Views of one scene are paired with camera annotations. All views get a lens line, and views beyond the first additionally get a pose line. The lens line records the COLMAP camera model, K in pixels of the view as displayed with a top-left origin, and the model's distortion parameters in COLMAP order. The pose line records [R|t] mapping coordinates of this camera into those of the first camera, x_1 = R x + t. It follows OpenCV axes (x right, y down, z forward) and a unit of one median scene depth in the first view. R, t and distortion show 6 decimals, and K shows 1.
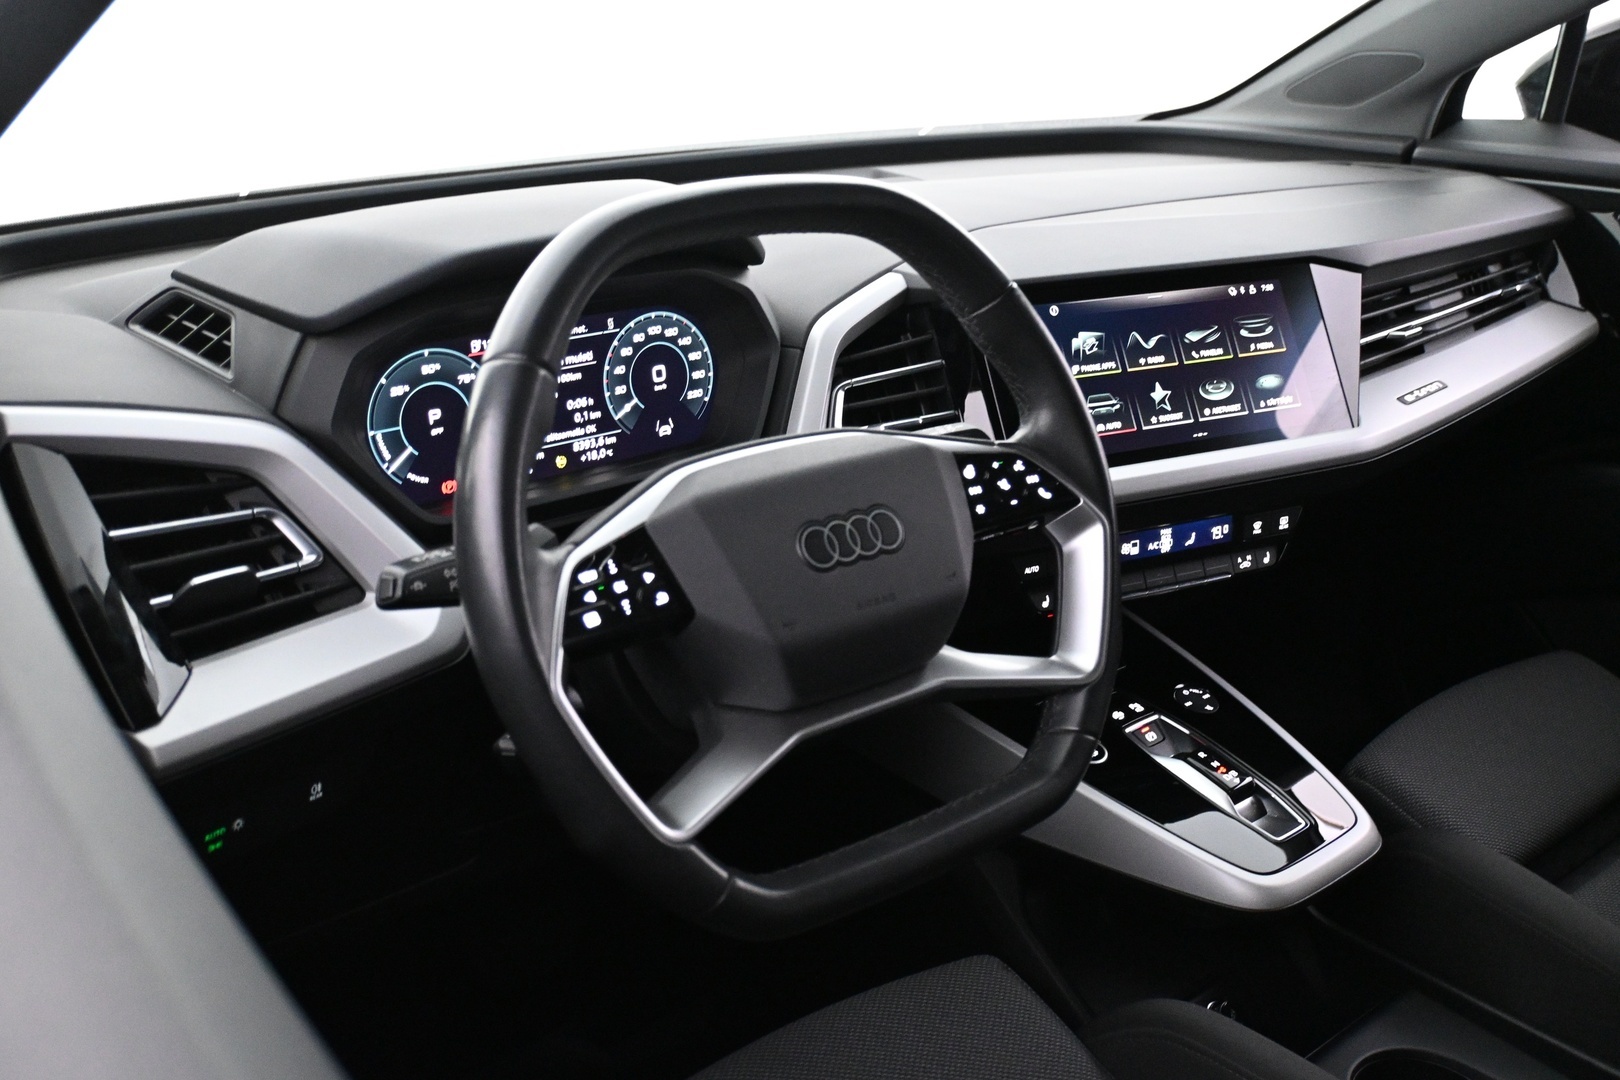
lens RADIAL K [[1540.1, 0, 810.0], [0, 1540.1, 540.0], [0, 0, 1]] dist [-0.009947, -0.006018]
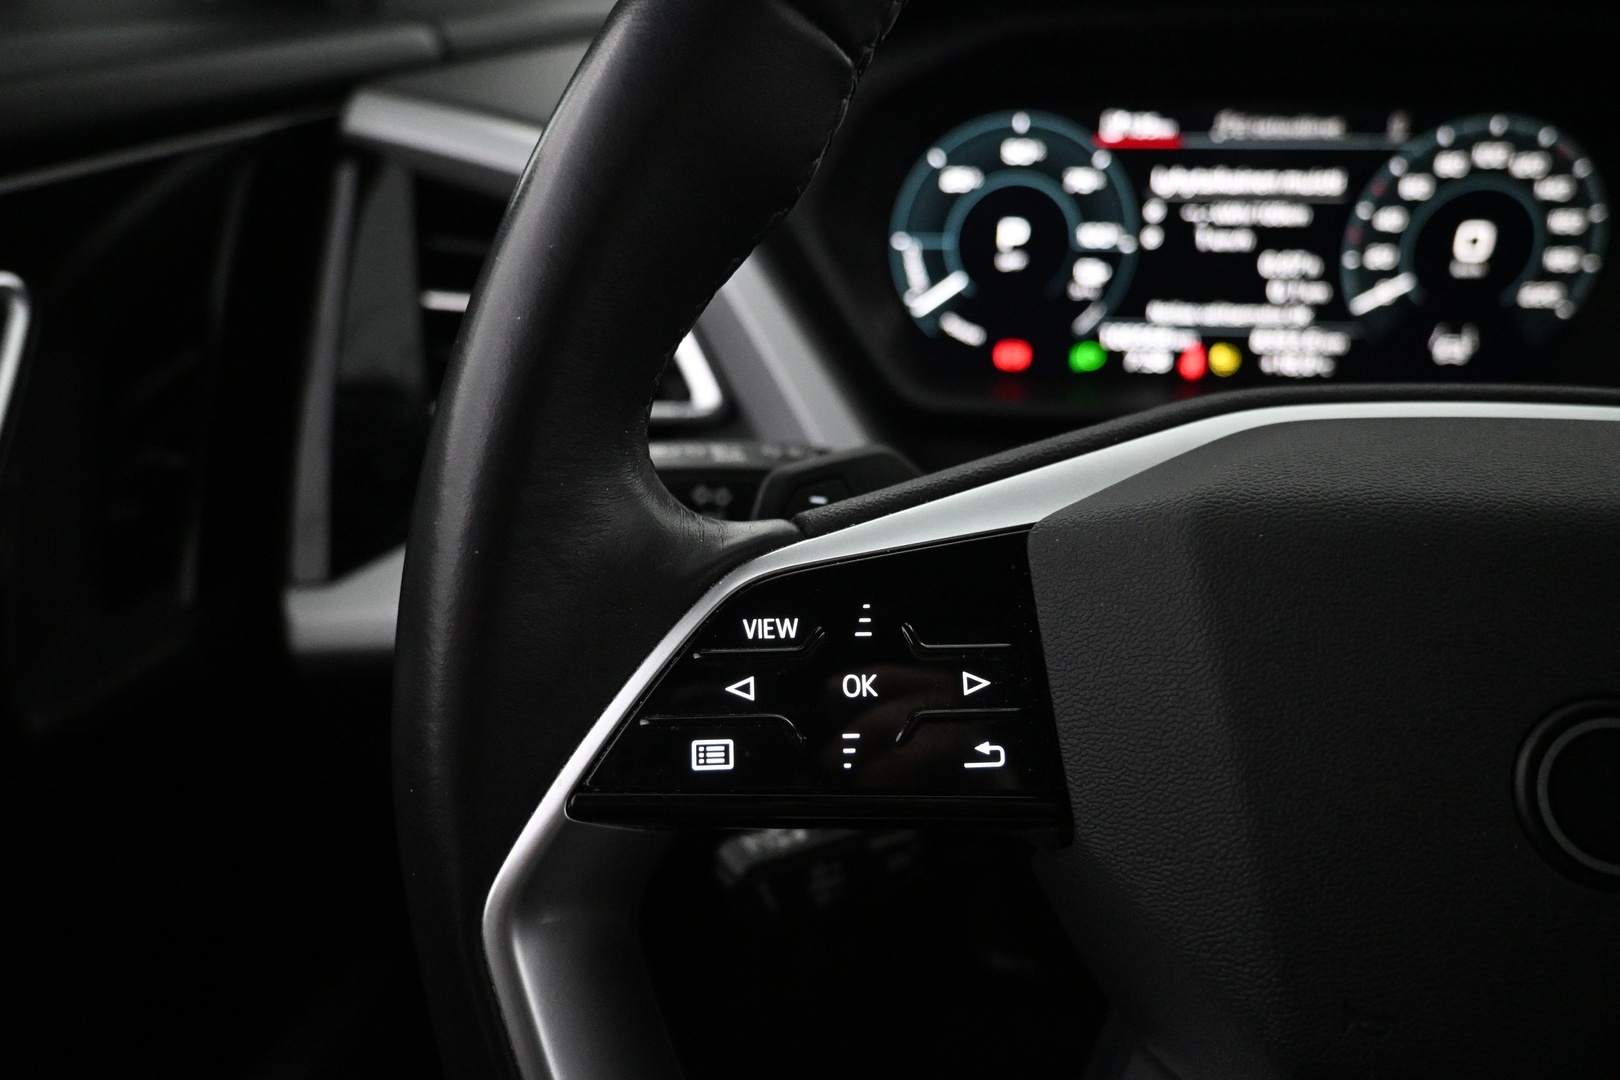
lens RADIAL K [[1104.0, 0, 810.0], [0, 1104.0, 540.0], [0, 0, 1]] dist [-0.000343, -0.002914]
pose [[0.717716, 0.317532, -0.619723, 0.007010], [-0.241436, 0.948246, 0.206246, -0.032915], [0.653140, 0.001597, 0.757236, 0.553061]]
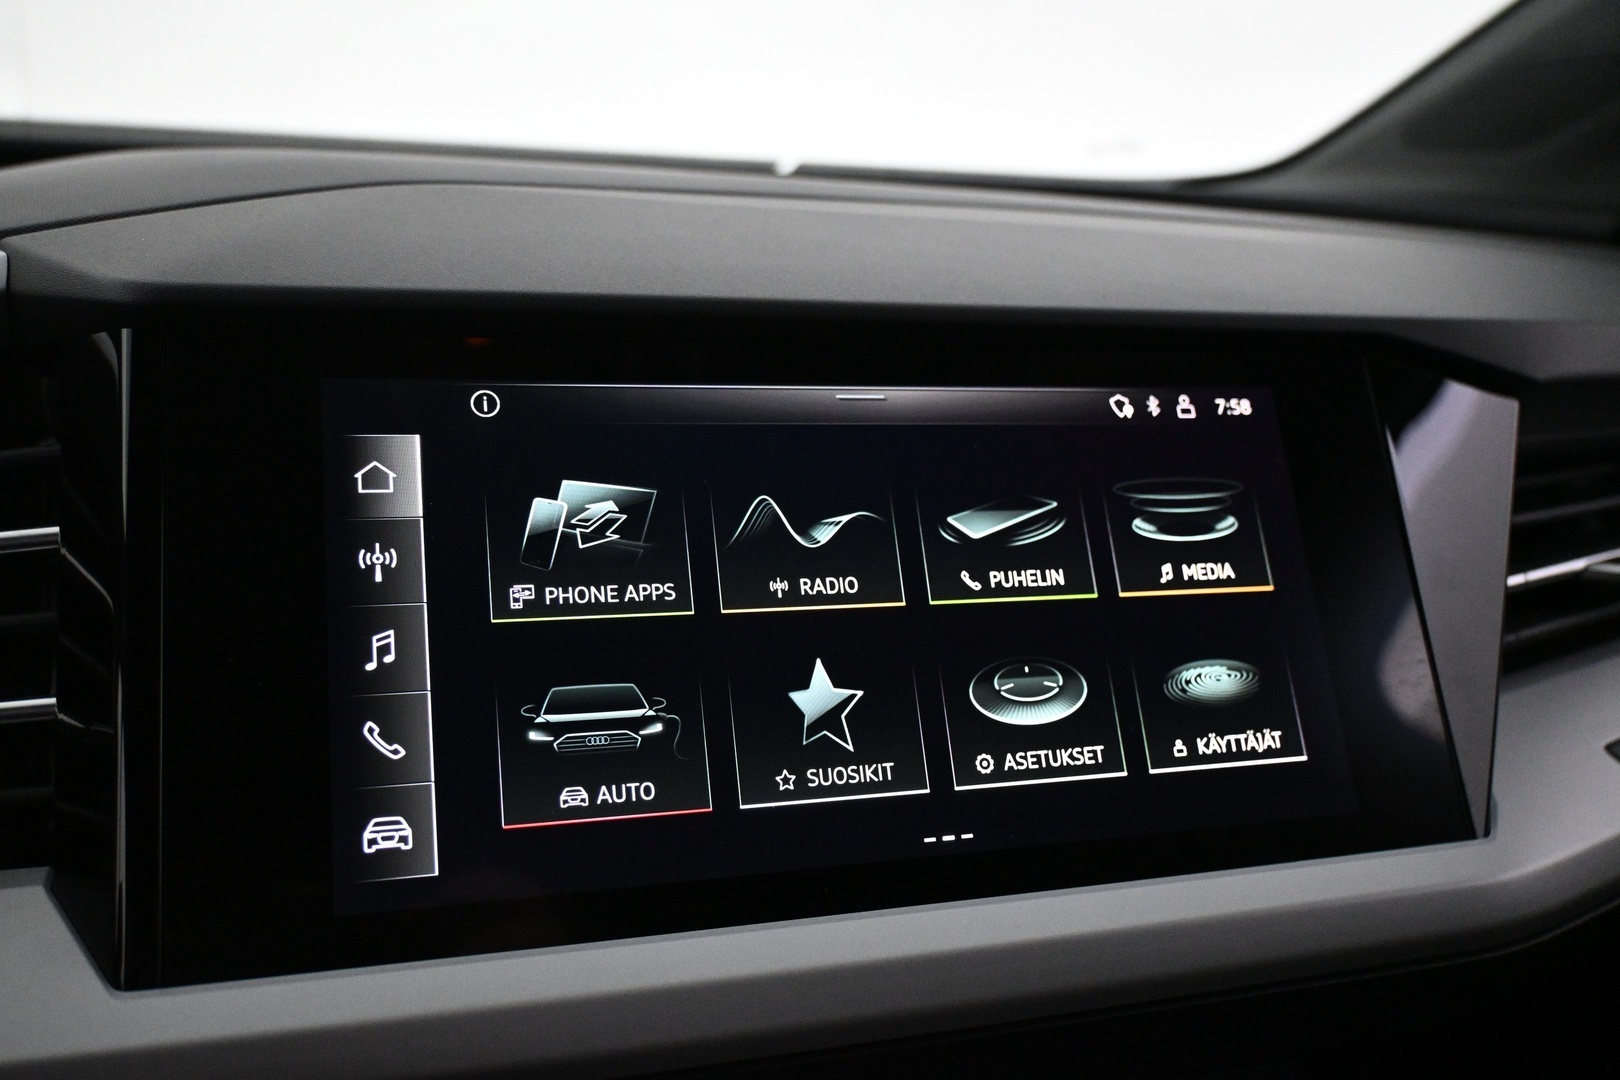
lens RADIAL K [[1438.7, 0, 810.0], [0, 1438.7, 540.0], [0, 0, 1]] dist [0.005173, 0.000951]
pose [[0.989624, 0.087259, -0.114150, 0.282713], [-0.099143, 0.989734, -0.102940, -0.106299], [0.103996, 0.113189, 0.988116, 0.782935]]
